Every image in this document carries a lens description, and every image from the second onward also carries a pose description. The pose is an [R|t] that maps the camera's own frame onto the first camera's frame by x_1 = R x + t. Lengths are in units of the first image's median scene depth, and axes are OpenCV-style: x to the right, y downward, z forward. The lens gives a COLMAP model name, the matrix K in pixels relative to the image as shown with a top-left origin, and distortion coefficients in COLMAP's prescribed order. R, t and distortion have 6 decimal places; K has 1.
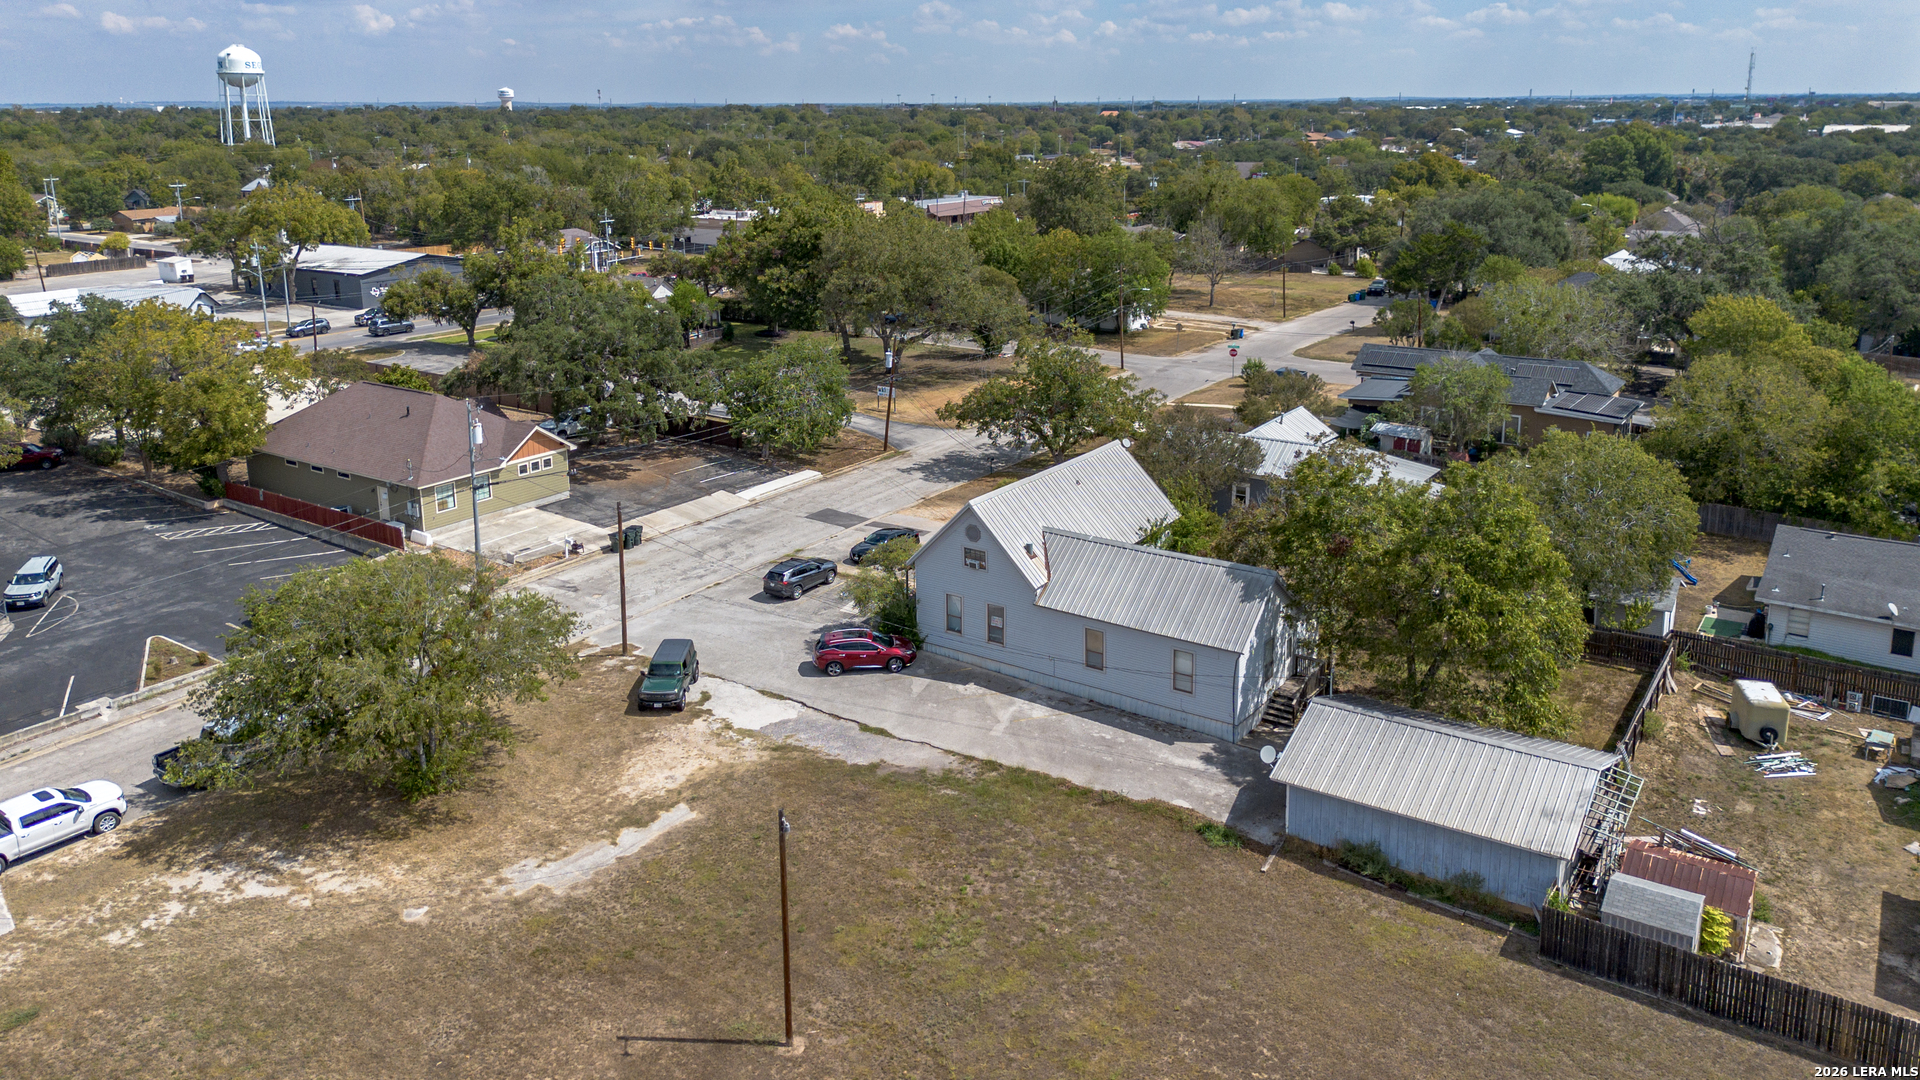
lens RADIAL K [[1361.2, 0, 964.8], [0, 1361.2, 529.0], [0, 0, 1]] dist [0.075535, -0.092307]
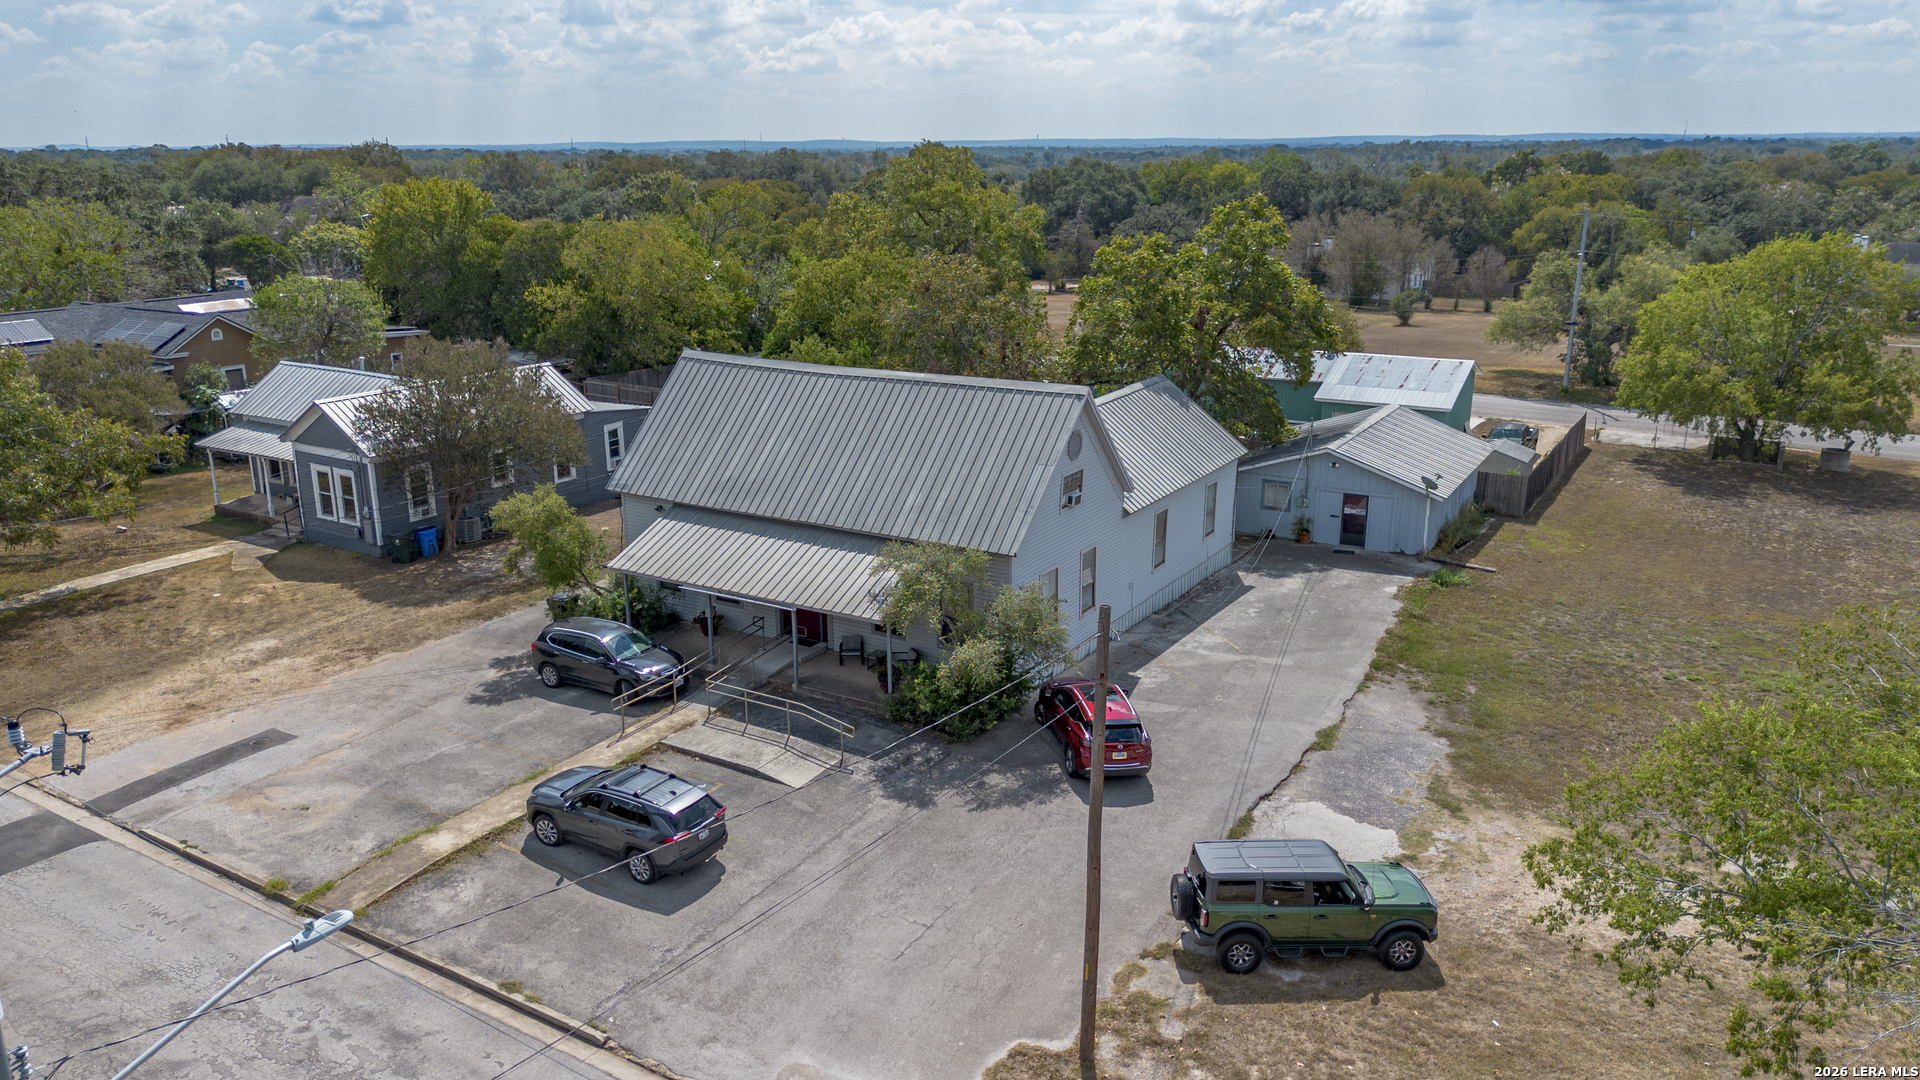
lens RADIAL K [[1361.2, 0, 964.8], [0, 1361.2, 529.0], [0, 0, 1]] dist [0.075535, -0.092307]
pose [[-0.070199, -0.258434, 0.963475, -0.638159], [0.302112, 0.914988, 0.267441, -0.152520], [-0.950684, 0.309851, 0.013845, 1.158834]]
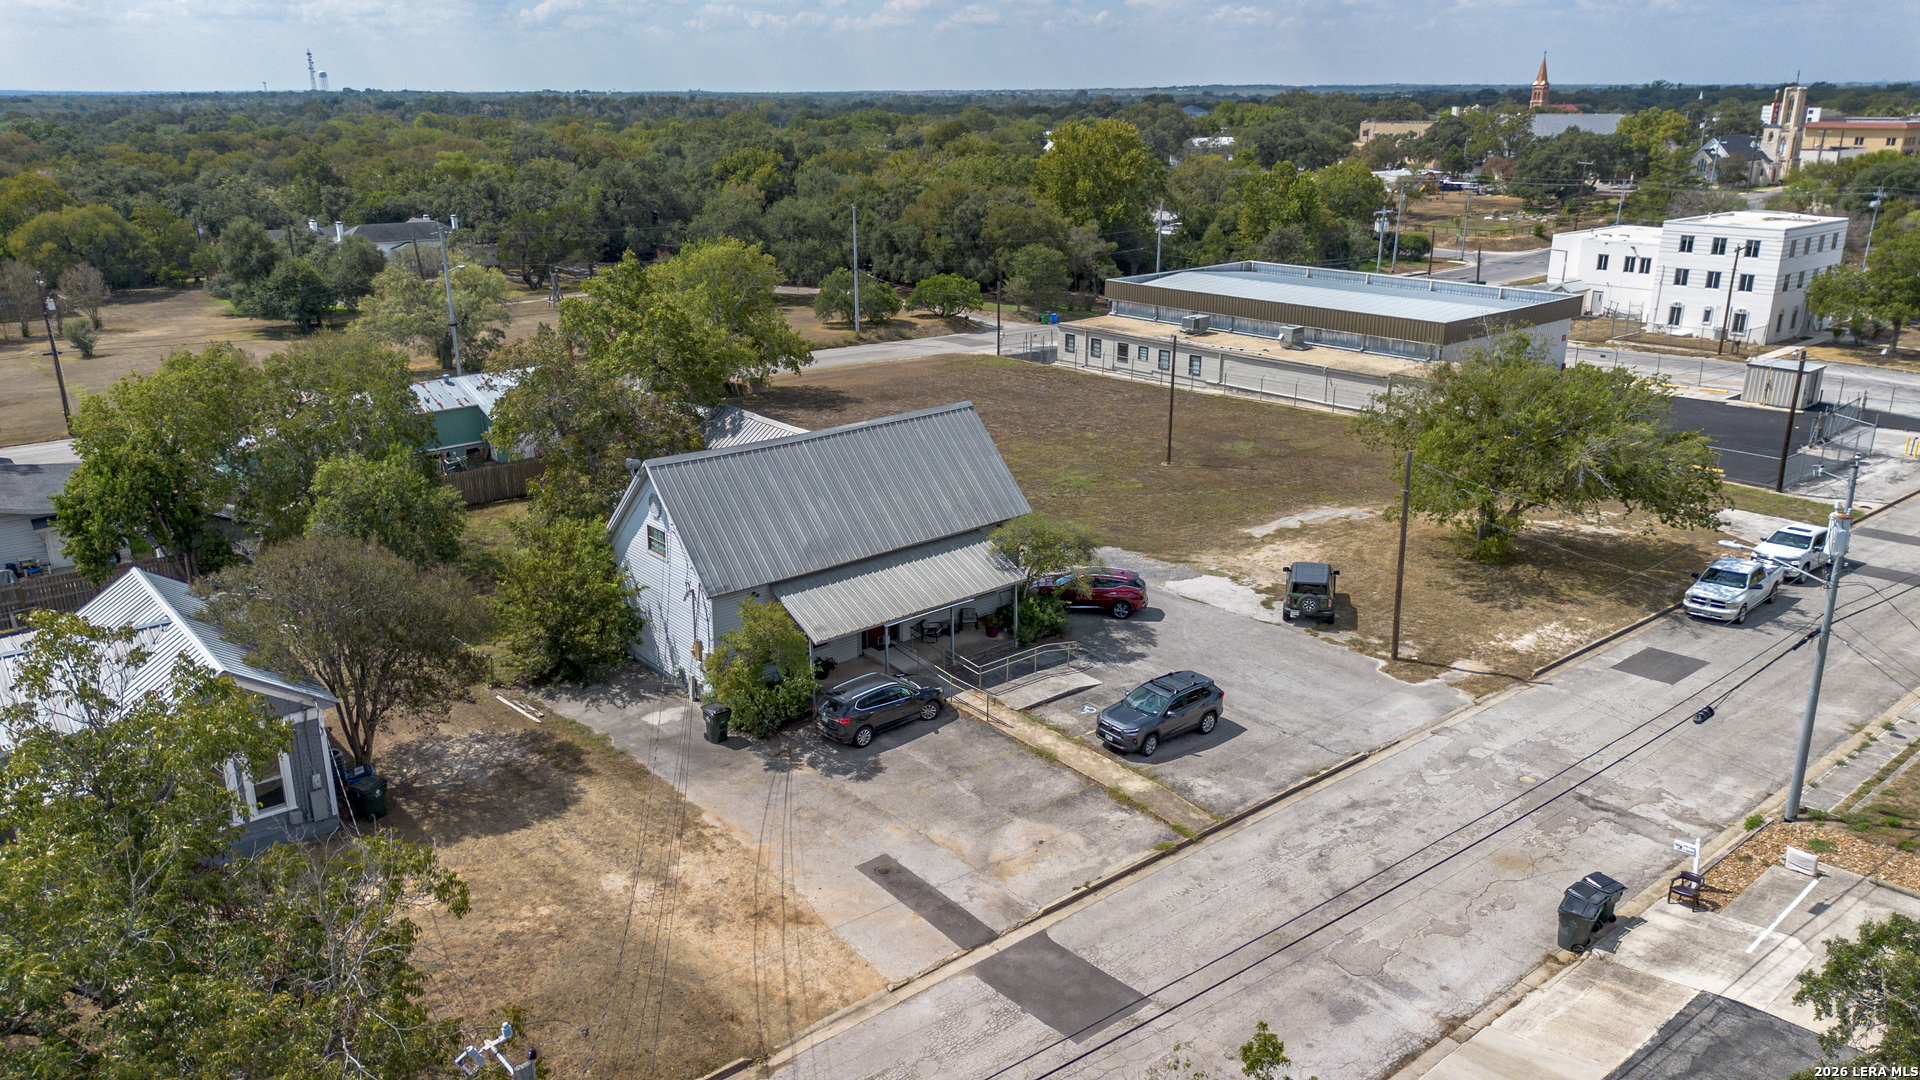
lens RADIAL K [[1361.2, 0, 964.8], [0, 1361.2, 529.0], [0, 0, 1]] dist [0.075535, -0.092307]
pose [[-0.967745, -0.062309, 0.244104, -0.234408], [0.088332, 0.823501, 0.560396, -0.486879], [-0.235938, 0.563883, -0.791435, 1.904063]]
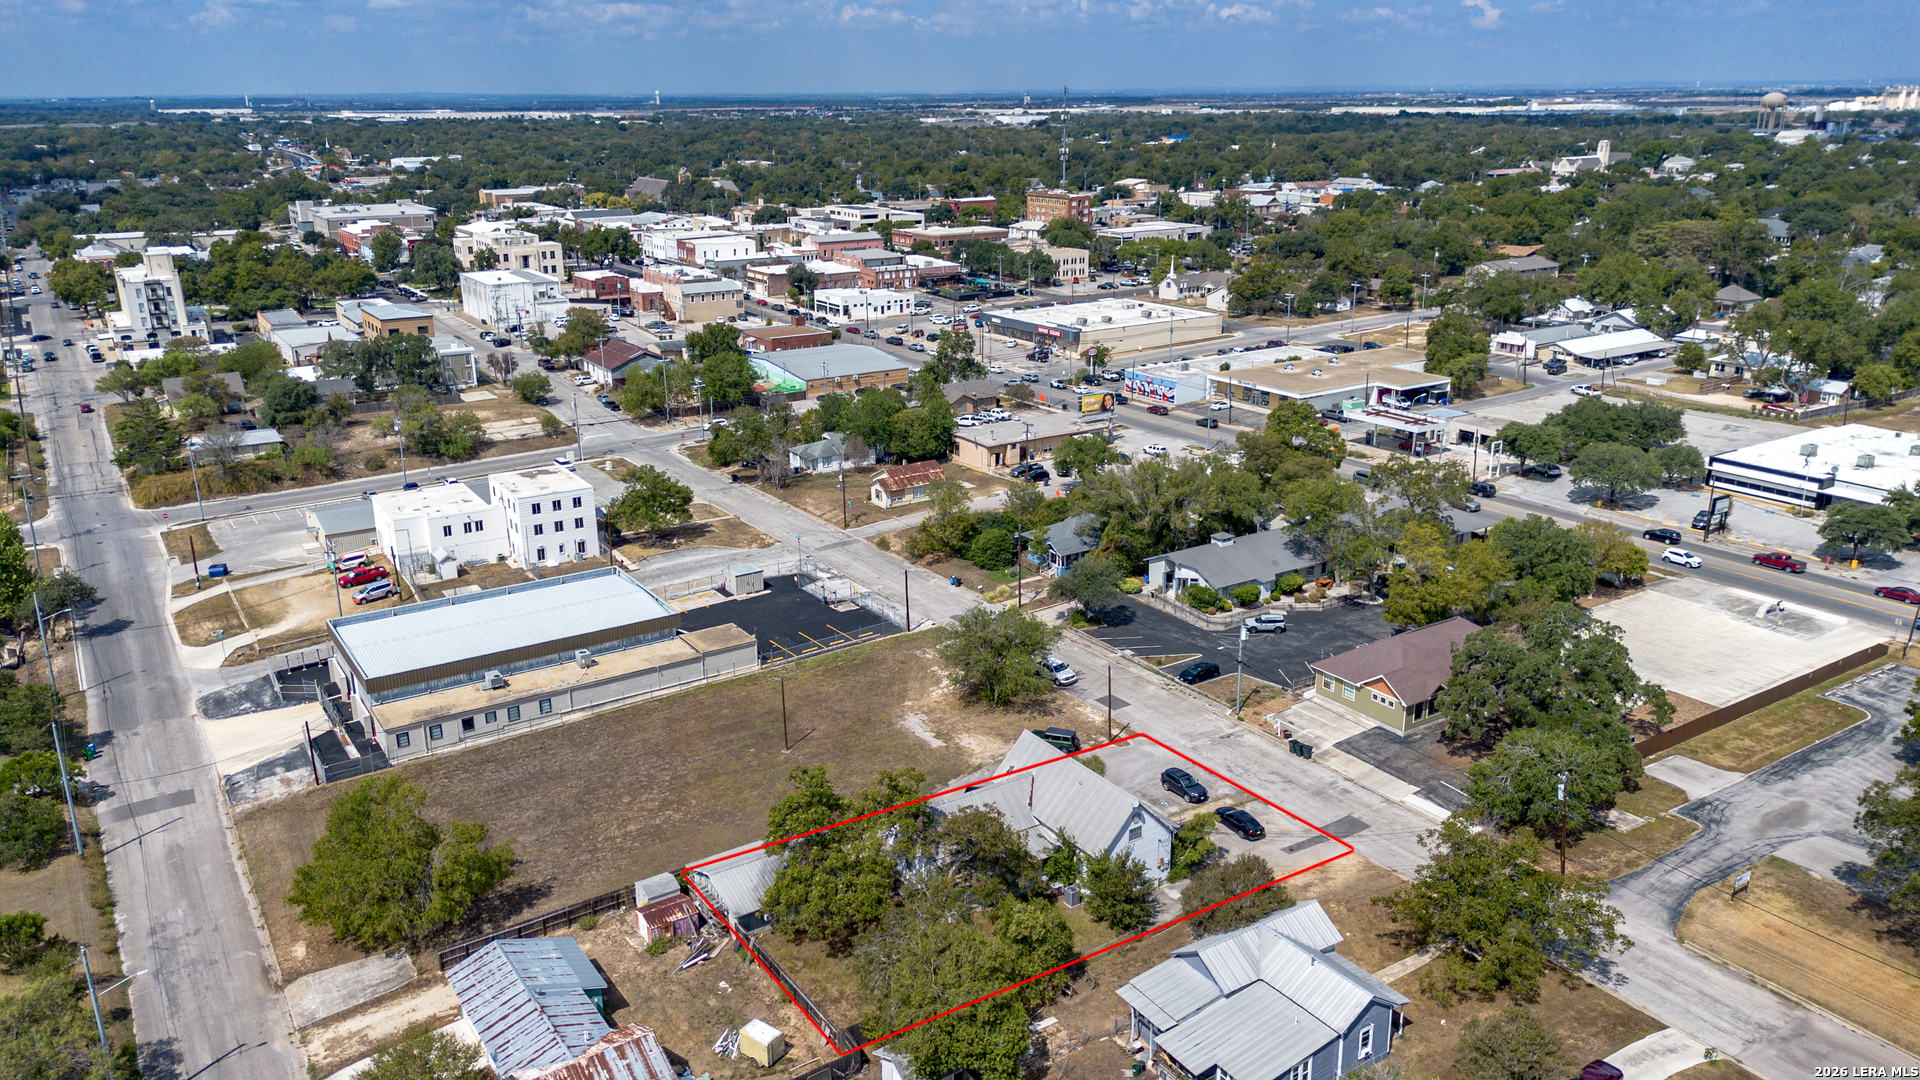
lens RADIAL K [[1361.2, 0, 964.8], [0, 1361.2, 529.0], [0, 0, 1]] dist [0.075535, -0.092307]
pose [[-0.373813, 0.286868, -0.882027, 1.698492], [-0.262886, 0.879200, 0.397363, -1.042862], [0.889469, 0.380412, -0.253243, 1.403878]]
